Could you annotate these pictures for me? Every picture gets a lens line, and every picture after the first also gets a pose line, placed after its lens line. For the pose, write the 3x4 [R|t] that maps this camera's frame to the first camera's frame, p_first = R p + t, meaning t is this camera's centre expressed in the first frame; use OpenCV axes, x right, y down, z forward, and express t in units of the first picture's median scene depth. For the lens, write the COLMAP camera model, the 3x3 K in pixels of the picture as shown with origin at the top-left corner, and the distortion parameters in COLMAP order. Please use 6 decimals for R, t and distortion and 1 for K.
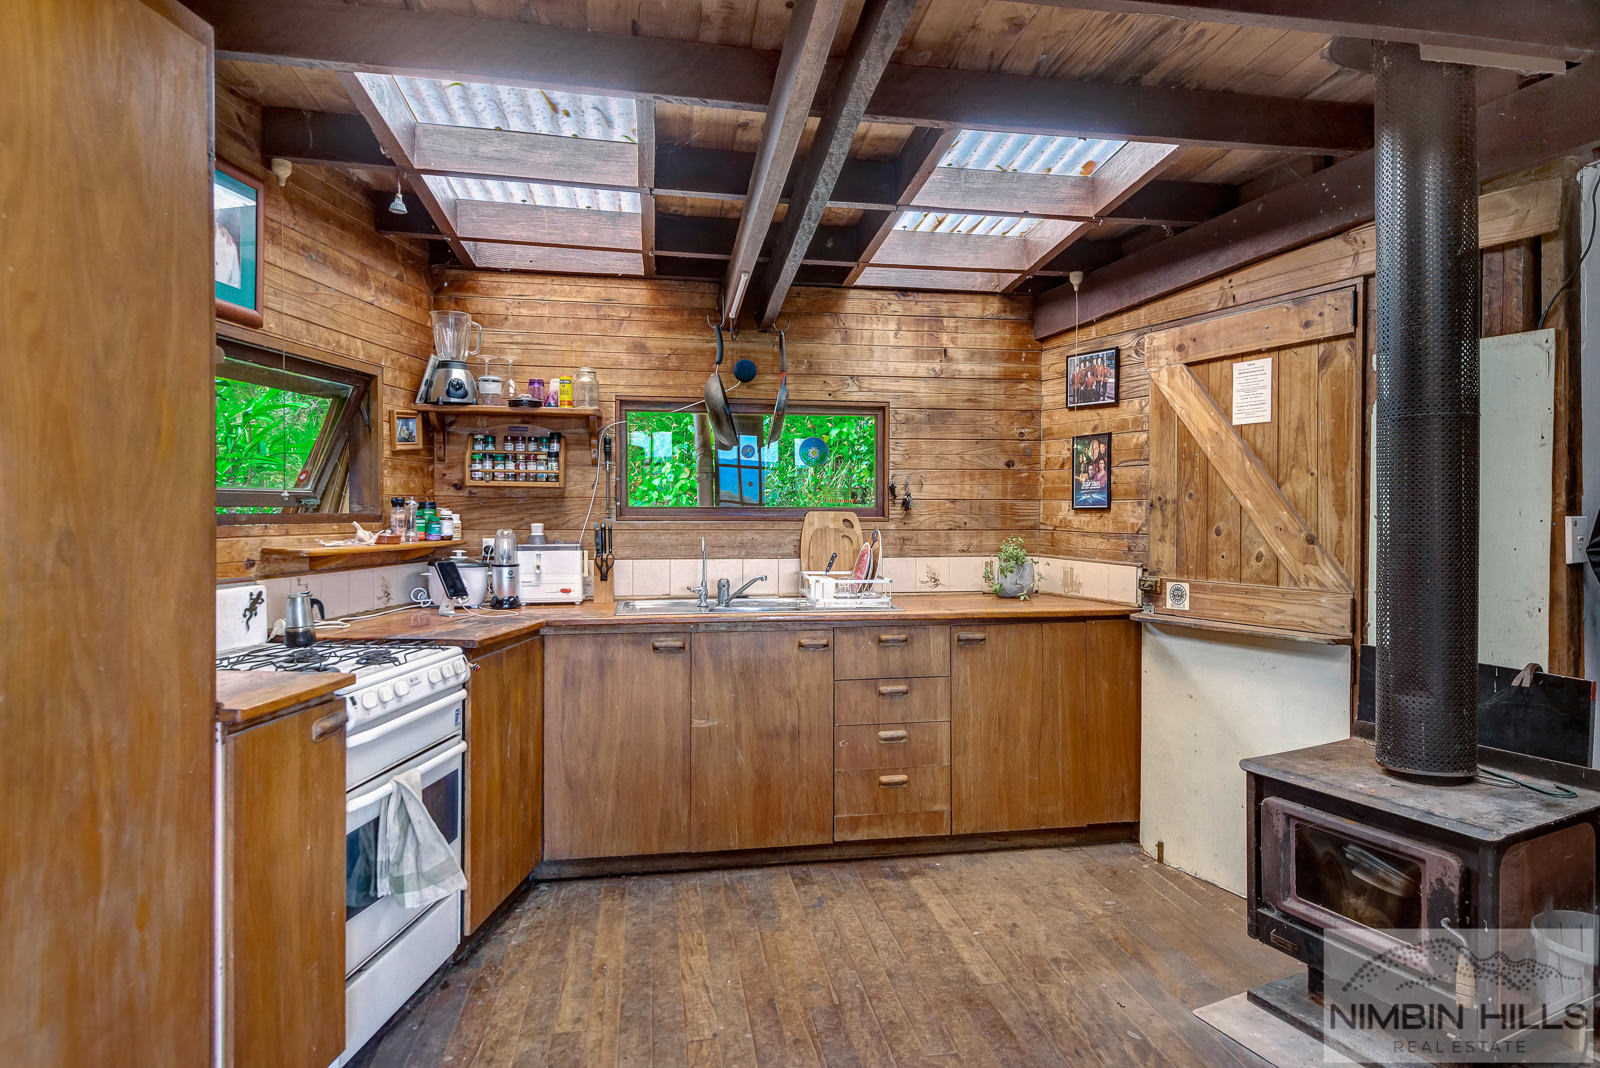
lens RADIAL K [[907.3, 0, 816.5], [0, 907.3, 521.6], [0, 0, 1]] dist [0.001713, -0.003469]
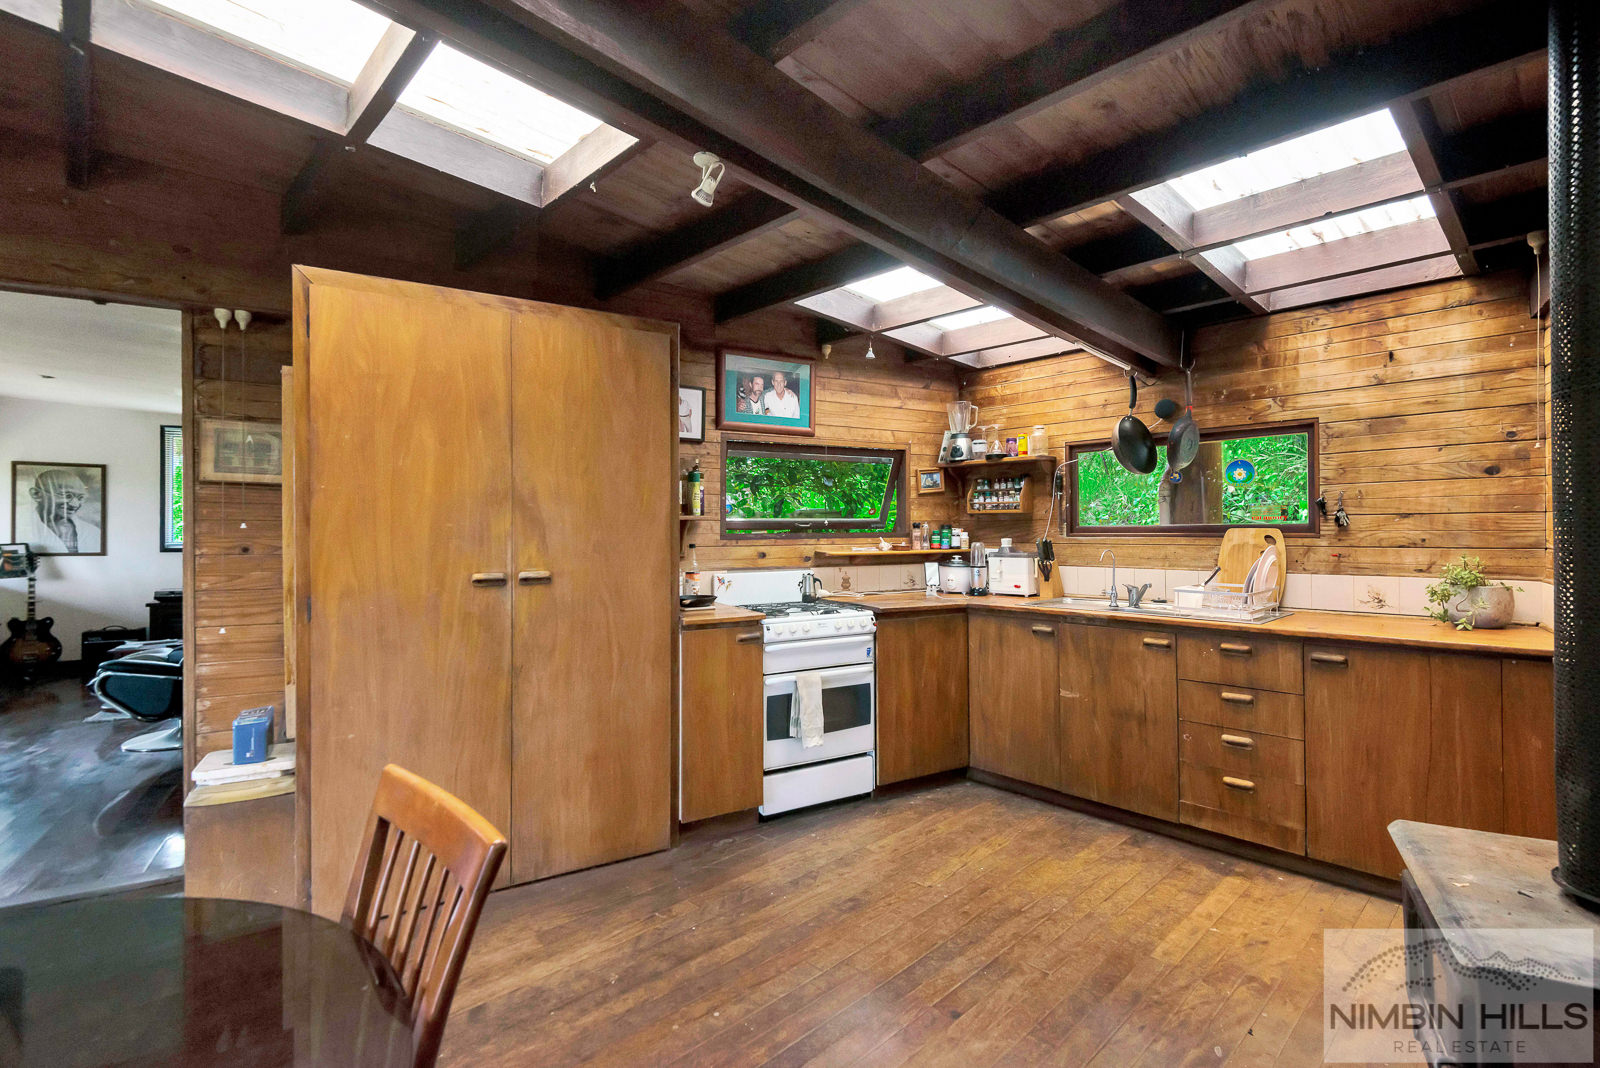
lens RADIAL K [[738.7, 0, 831.5], [0, 738.7, 523.9], [0, 0, 1]] dist [0.010649, -0.008064]
pose [[0.560458, -0.012046, -0.828095, 0.531503], [0.000958, 0.999903, -0.013898, -0.005409], [0.828182, 0.006996, 0.560415, 0.121466]]
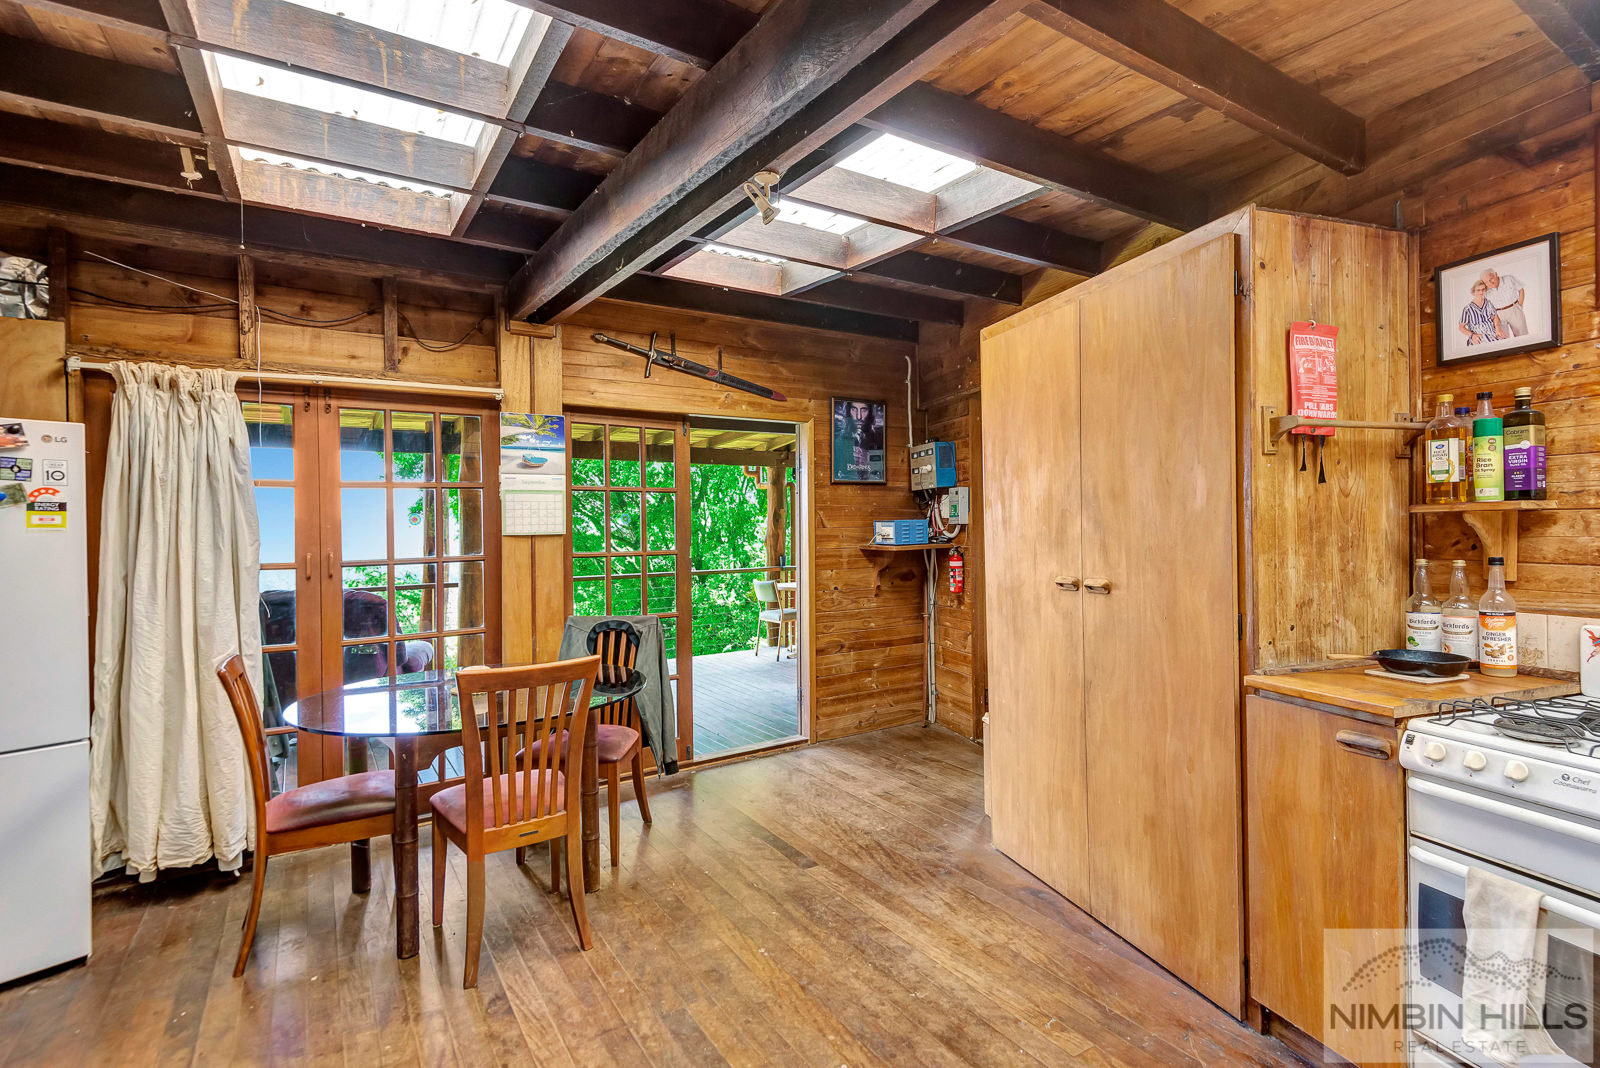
lens RADIAL K [[738.7, 0, 811.2], [0, 738.7, 529.6], [0, 0, 1]] dist [0.010649, -0.008064]
pose [[-0.929696, 0.005883, -0.368280, 0.204817], [0.005017, 0.999982, 0.003309, -0.015563], [0.368293, 0.001228, -0.929709, 0.868240]]
